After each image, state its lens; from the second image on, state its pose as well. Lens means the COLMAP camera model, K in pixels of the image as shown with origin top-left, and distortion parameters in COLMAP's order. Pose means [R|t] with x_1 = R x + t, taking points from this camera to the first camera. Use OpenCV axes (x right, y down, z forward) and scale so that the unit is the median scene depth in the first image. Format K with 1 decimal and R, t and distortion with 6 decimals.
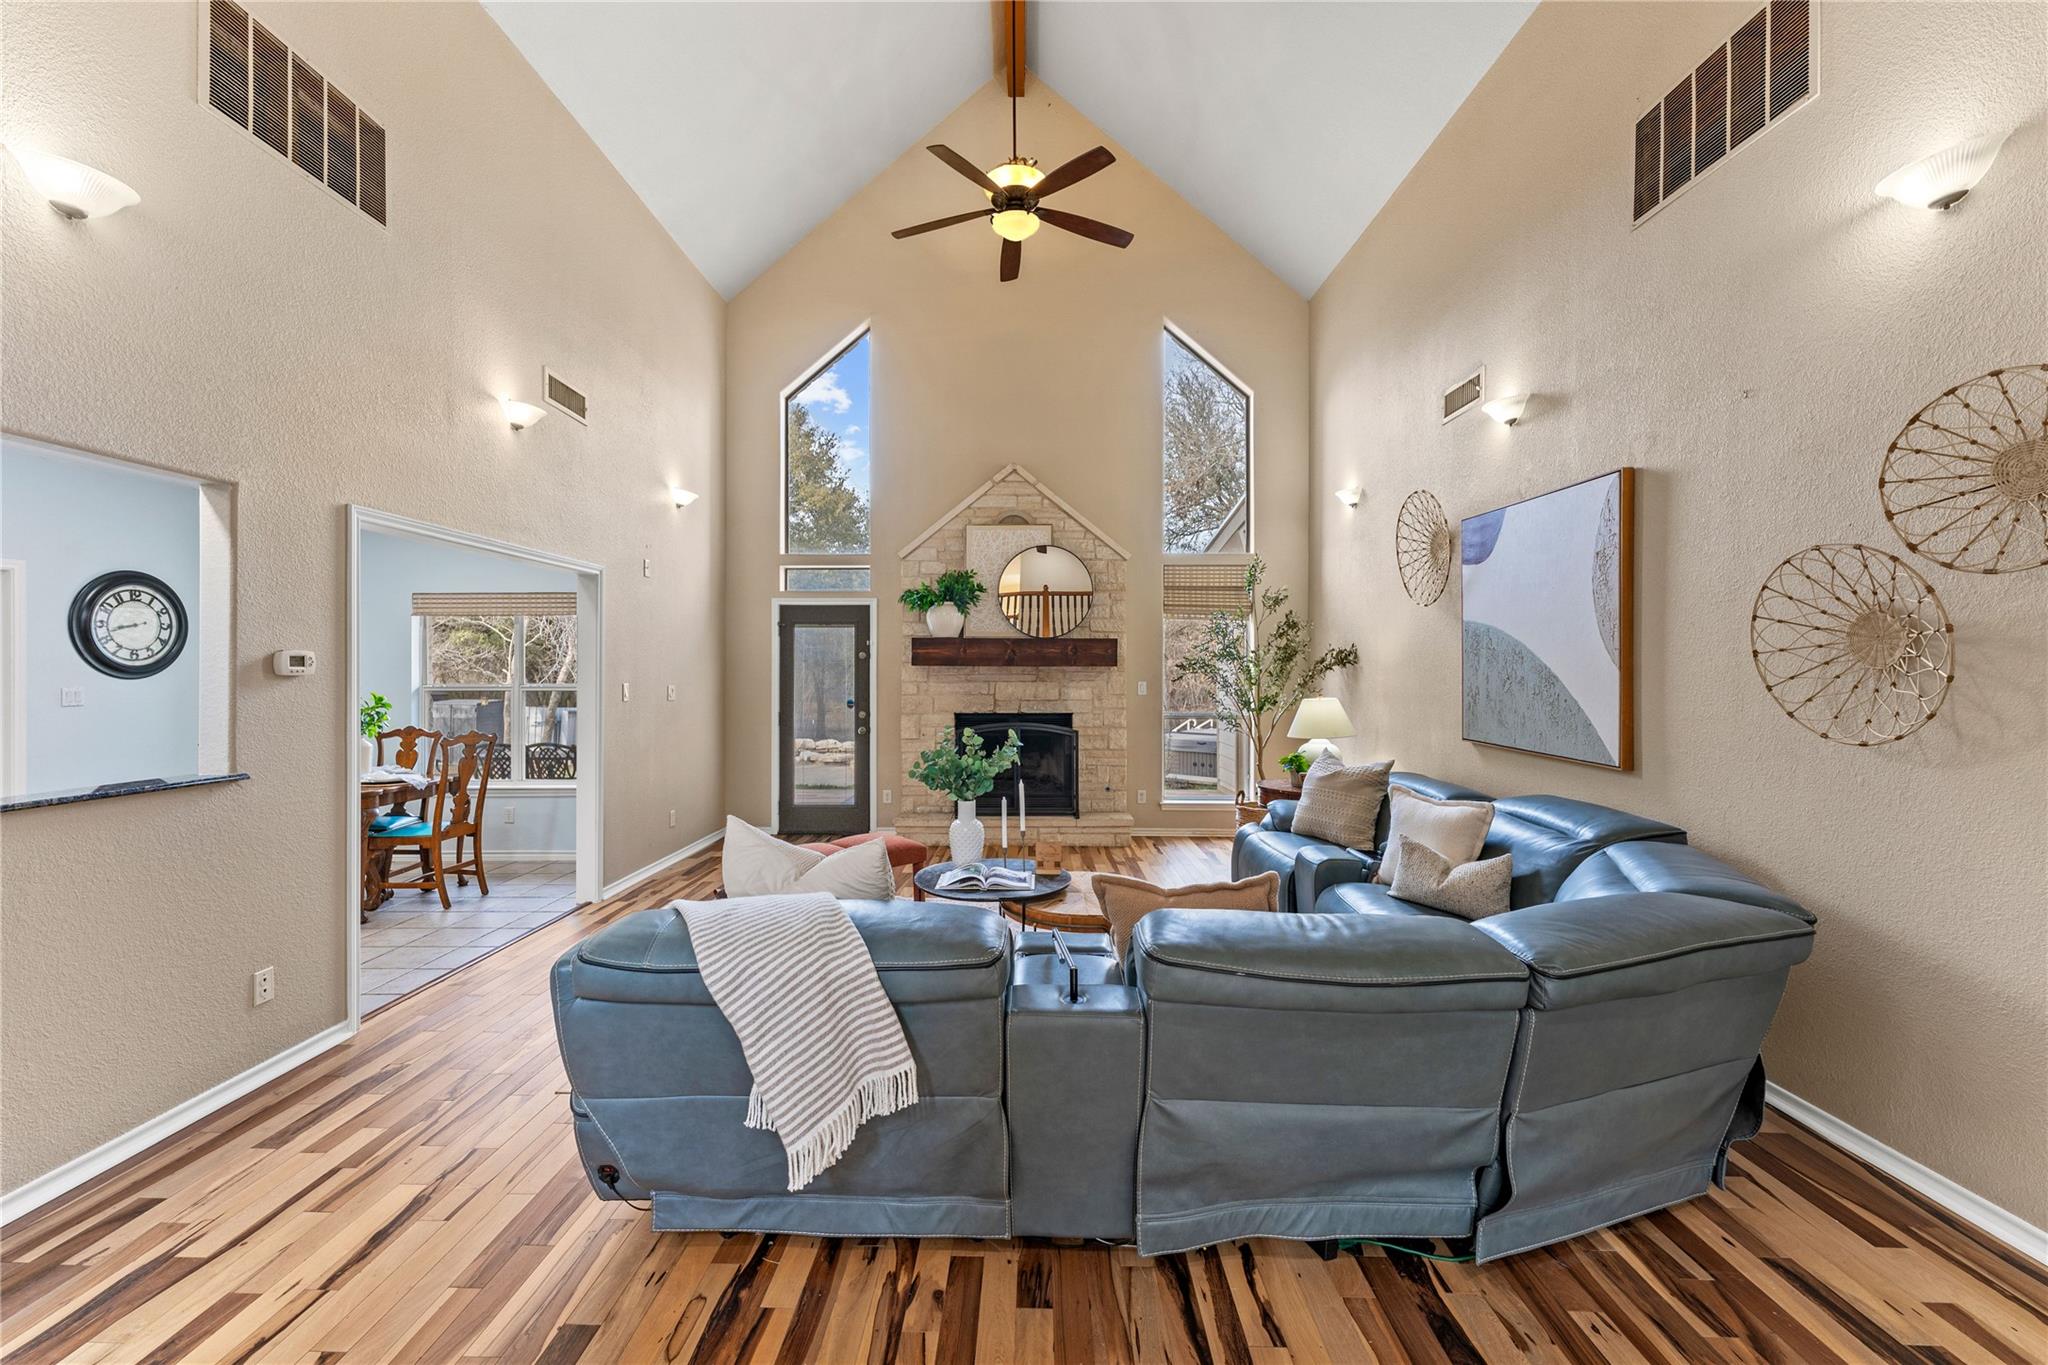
lens RADIAL K [[832.6, 0, 1014.2], [0, 832.6, 676.5], [0, 0, 1]] dist [0.001341, -0.000186]
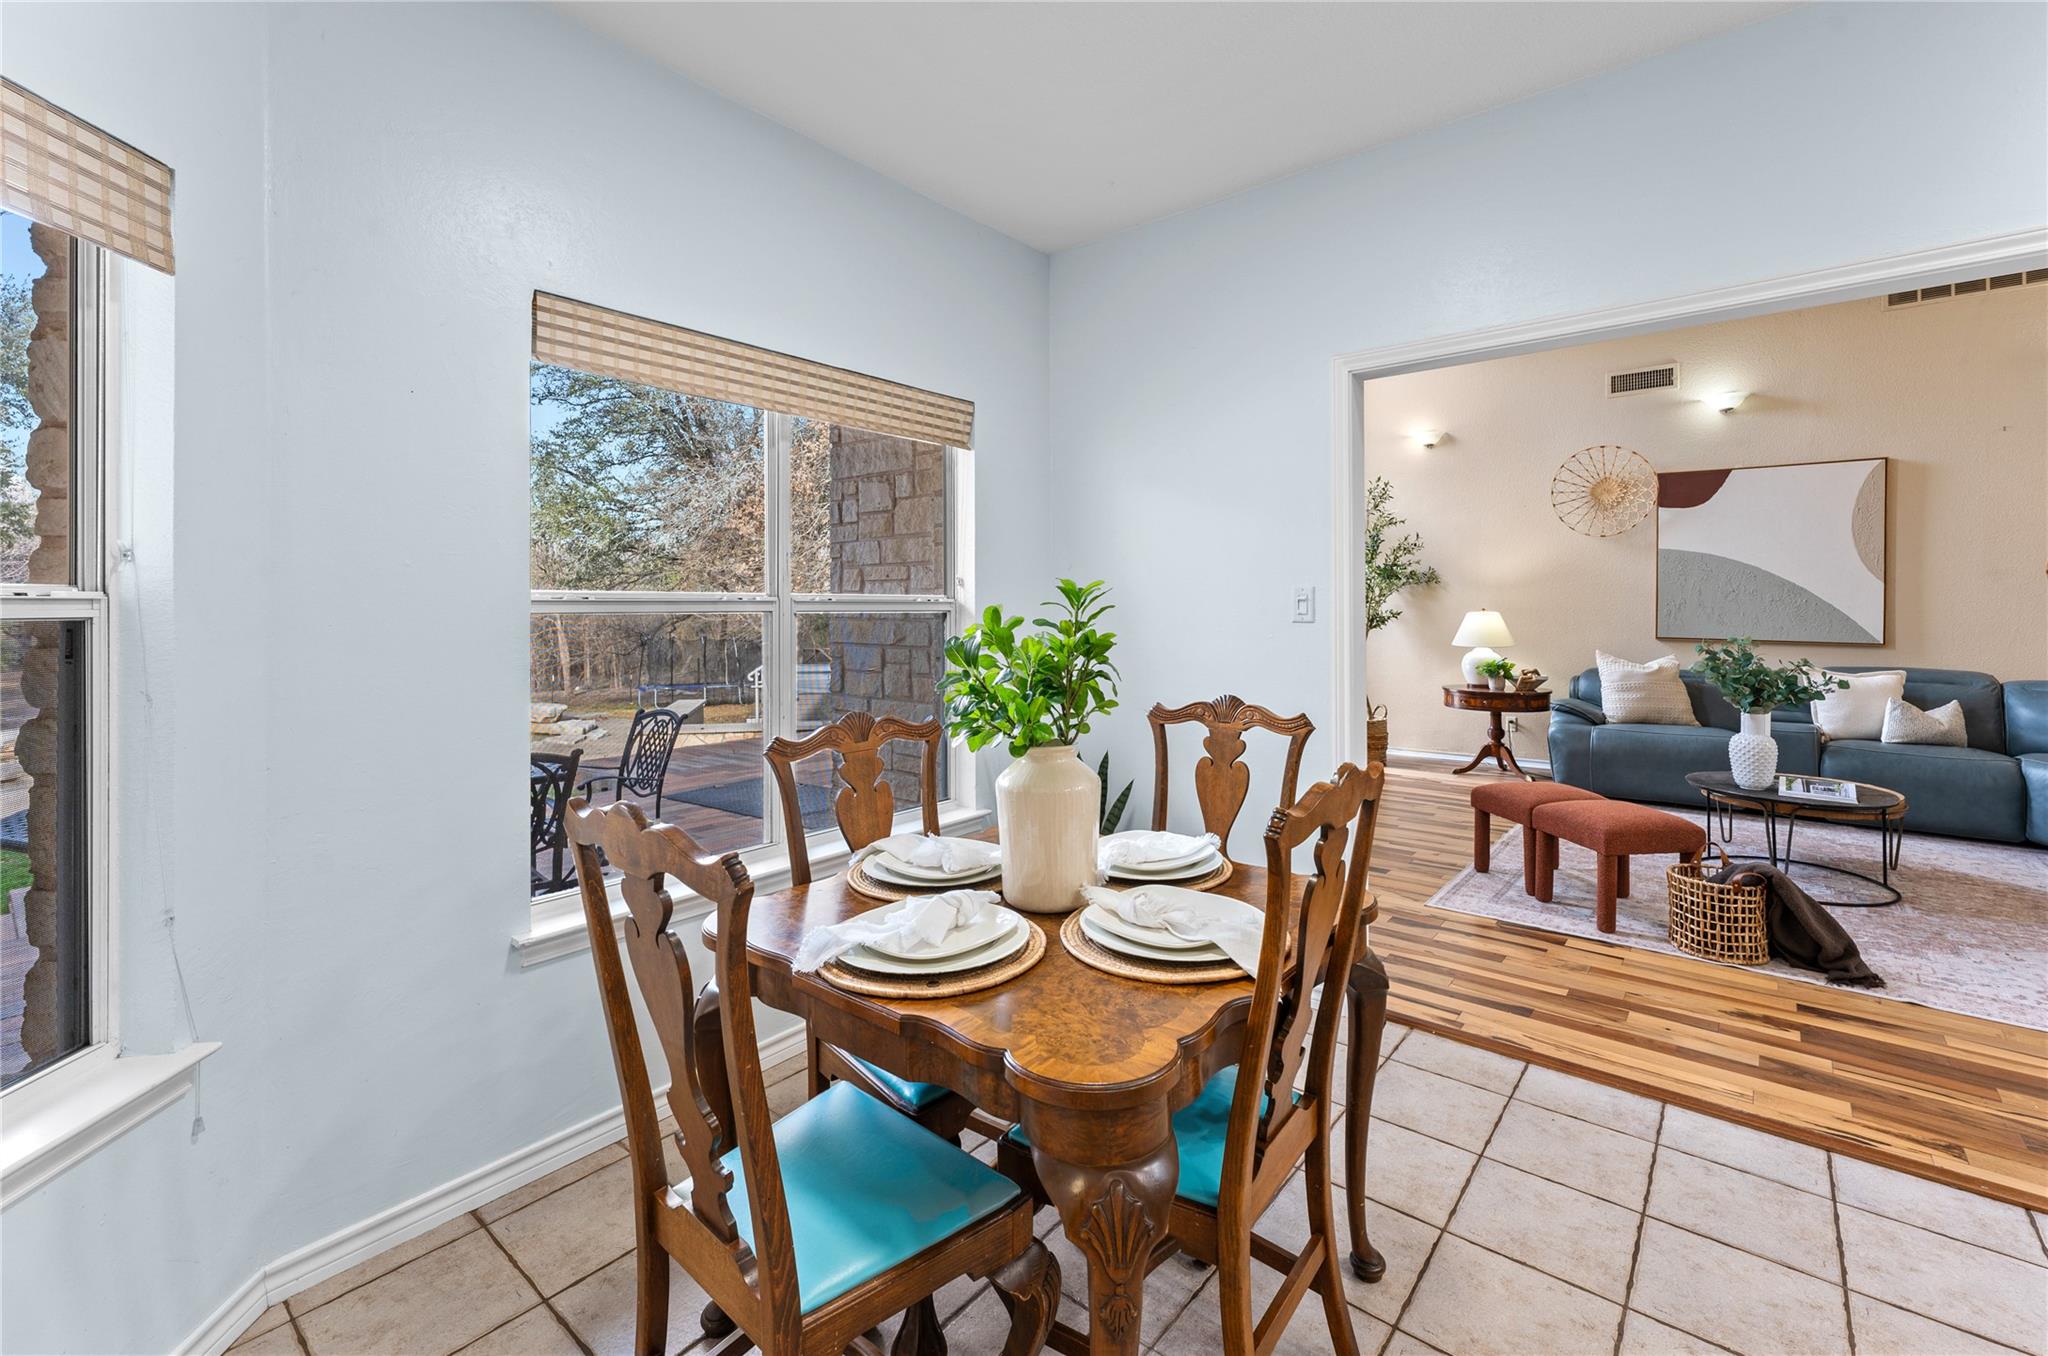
lens RADIAL K [[878.5, 0, 1035.3], [0, 878.5, 603.1], [0, 0, 1]] dist [0.003184, 0.000383]
pose [[0.619520, 0.002866, 0.784976, -0.990057], [0.006975, 0.999934, -0.009157, 0.021323], [-0.784950, 0.011148, 0.619459, 0.759781]]
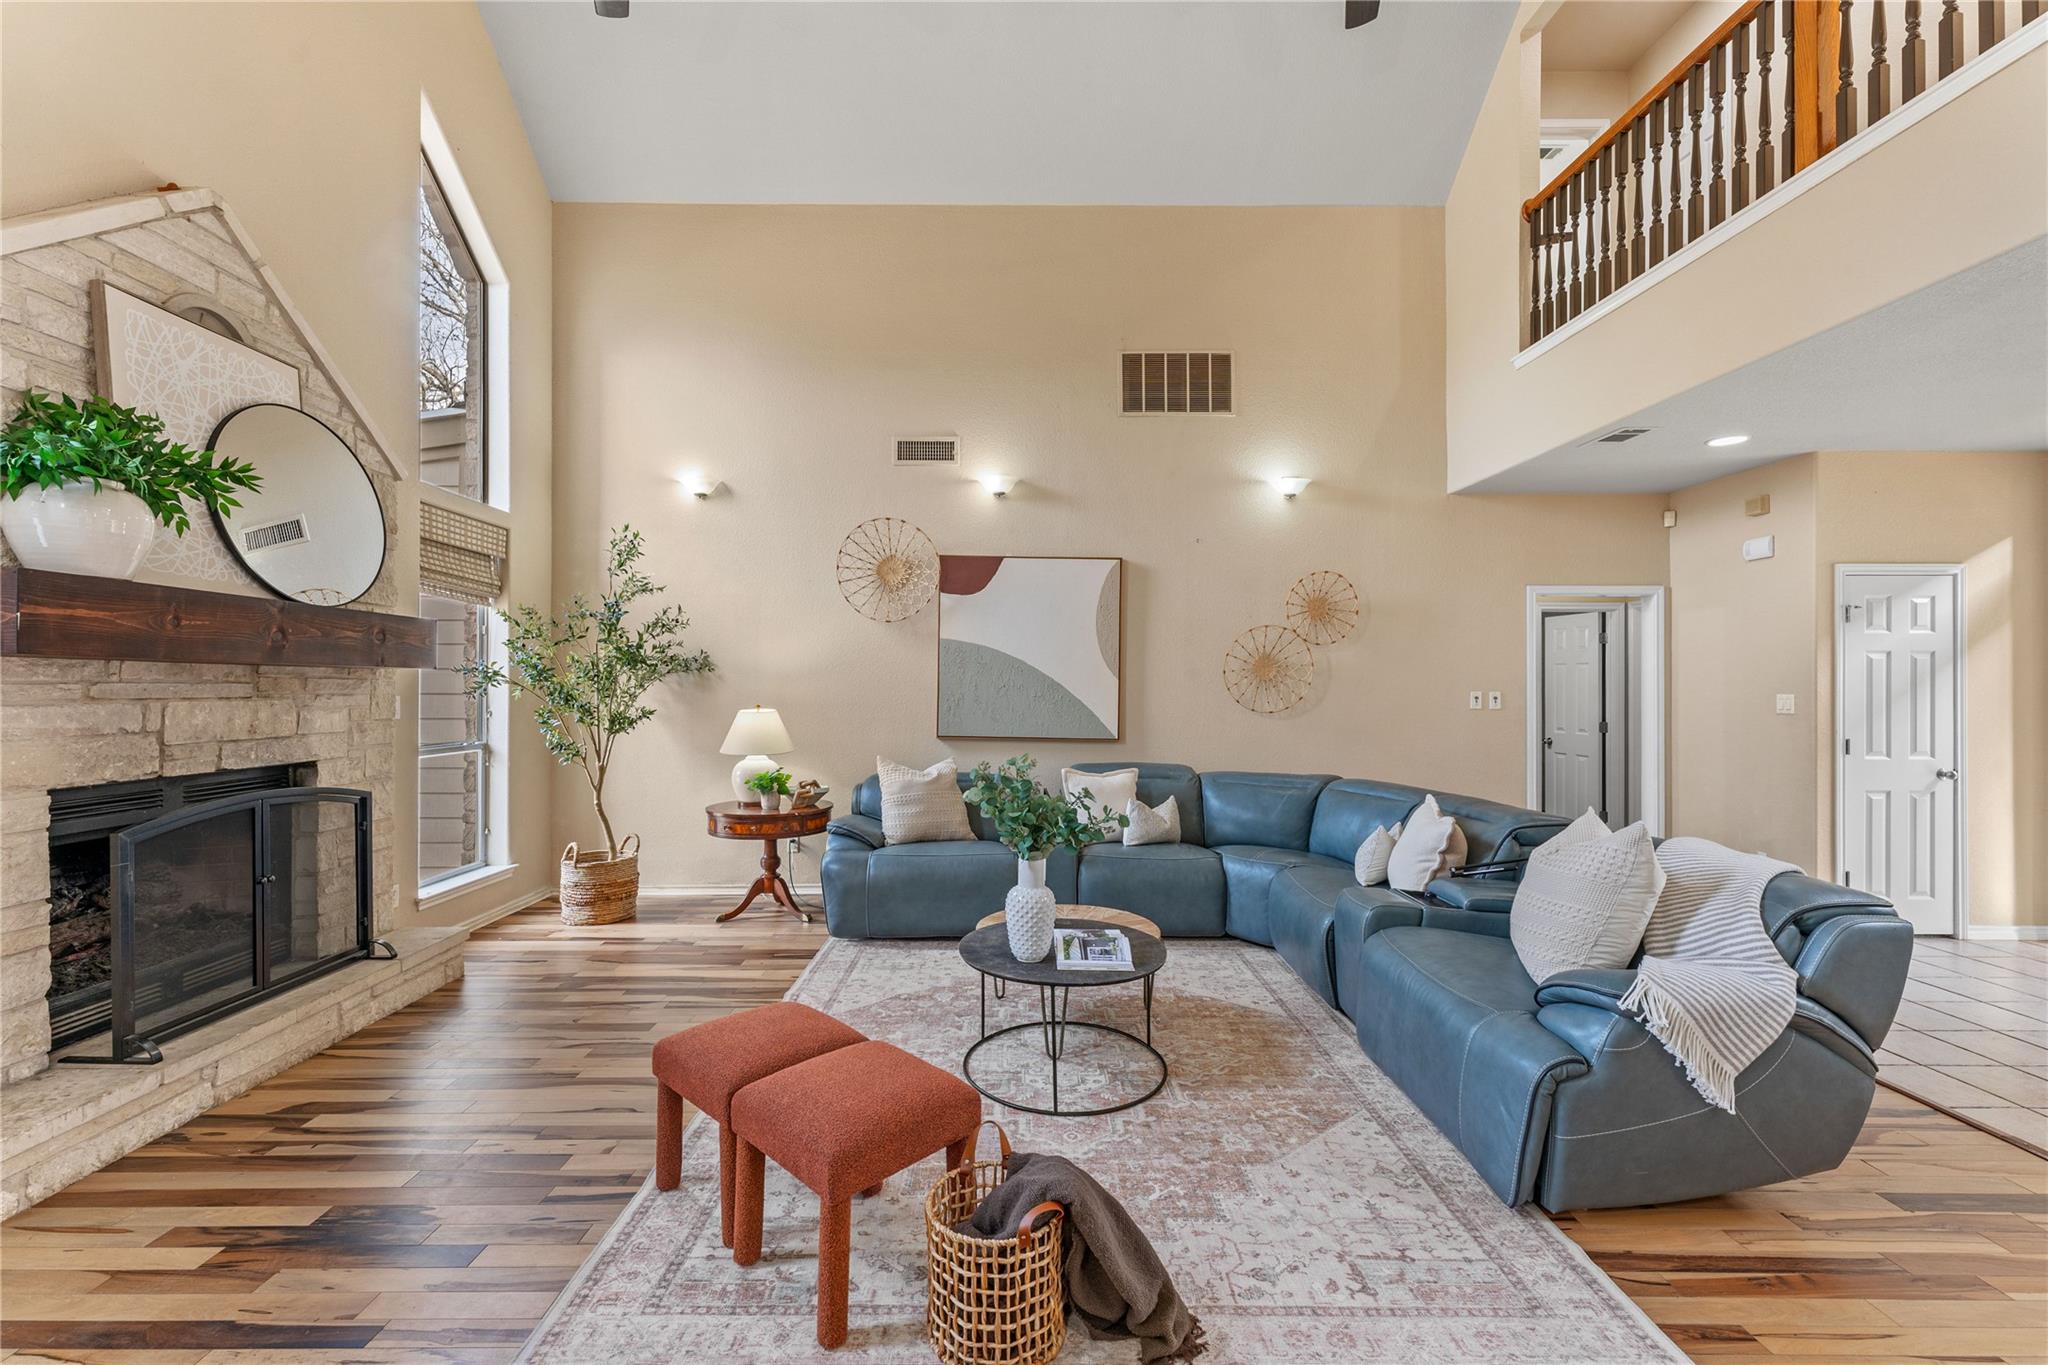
lens RADIAL K [[844.5, 0, 1011.2], [0, 844.5, 682.0], [0, 0, 1]] dist [0.001264, -0.000348]
pose [[-0.020269, 0.005126, 0.999781, -0.572844], [0.004861, 0.999976, -0.005028, 0.002135], [-0.999783, 0.004758, -0.020294, 0.768542]]
